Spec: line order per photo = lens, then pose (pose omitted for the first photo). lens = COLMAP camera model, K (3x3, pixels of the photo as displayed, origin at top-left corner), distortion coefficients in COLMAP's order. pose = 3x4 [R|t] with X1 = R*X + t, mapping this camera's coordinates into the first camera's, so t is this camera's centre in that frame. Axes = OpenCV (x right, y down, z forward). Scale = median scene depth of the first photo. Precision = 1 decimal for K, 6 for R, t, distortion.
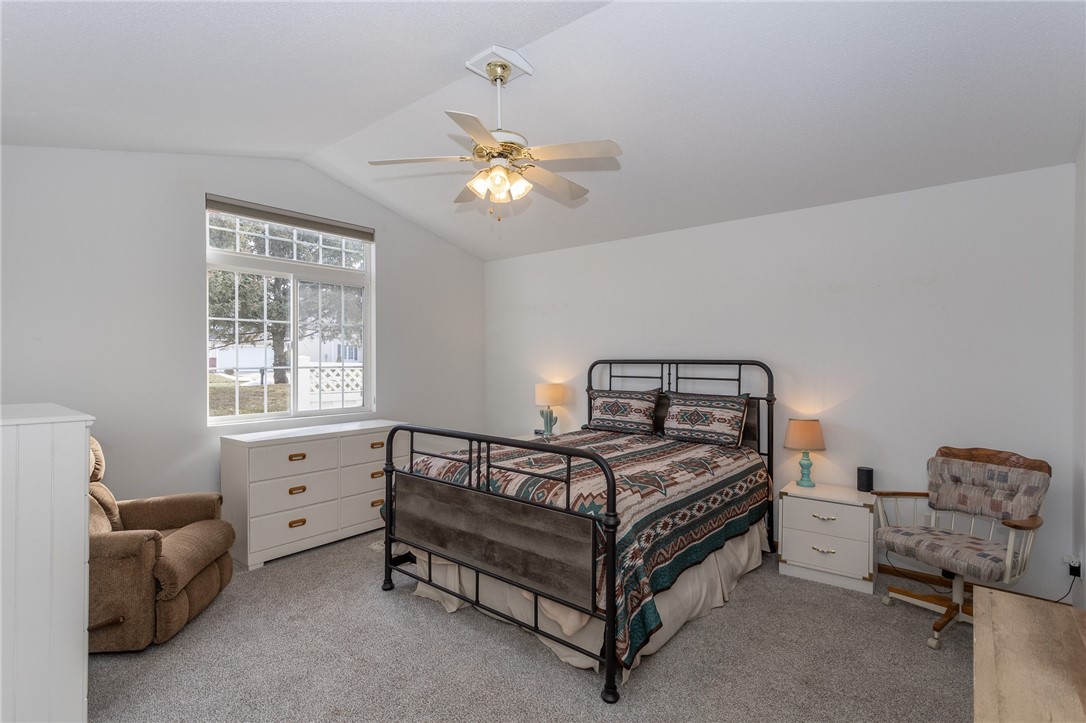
lens RADIAL K [[525.2, 0, 548.1], [0, 525.2, 360.6], [0, 0, 1]] dist [0.005581, 0.003033]
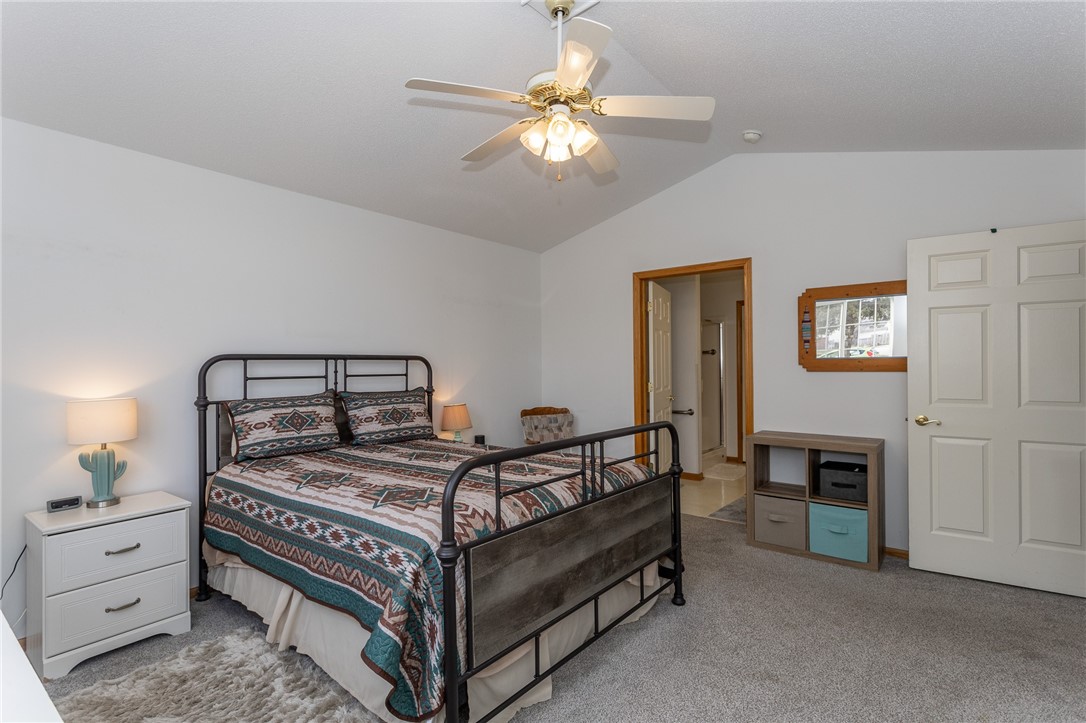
lens RADIAL K [[525.2, 0, 545.9], [0, 525.2, 360.9], [0, 0, 1]] dist [0.005581, 0.003033]
pose [[-0.006246, 0.004085, 0.999972, -0.634606], [0.012277, 0.999917, -0.004008, 0.016340], [-0.999905, 0.012251, -0.006296, 0.702146]]
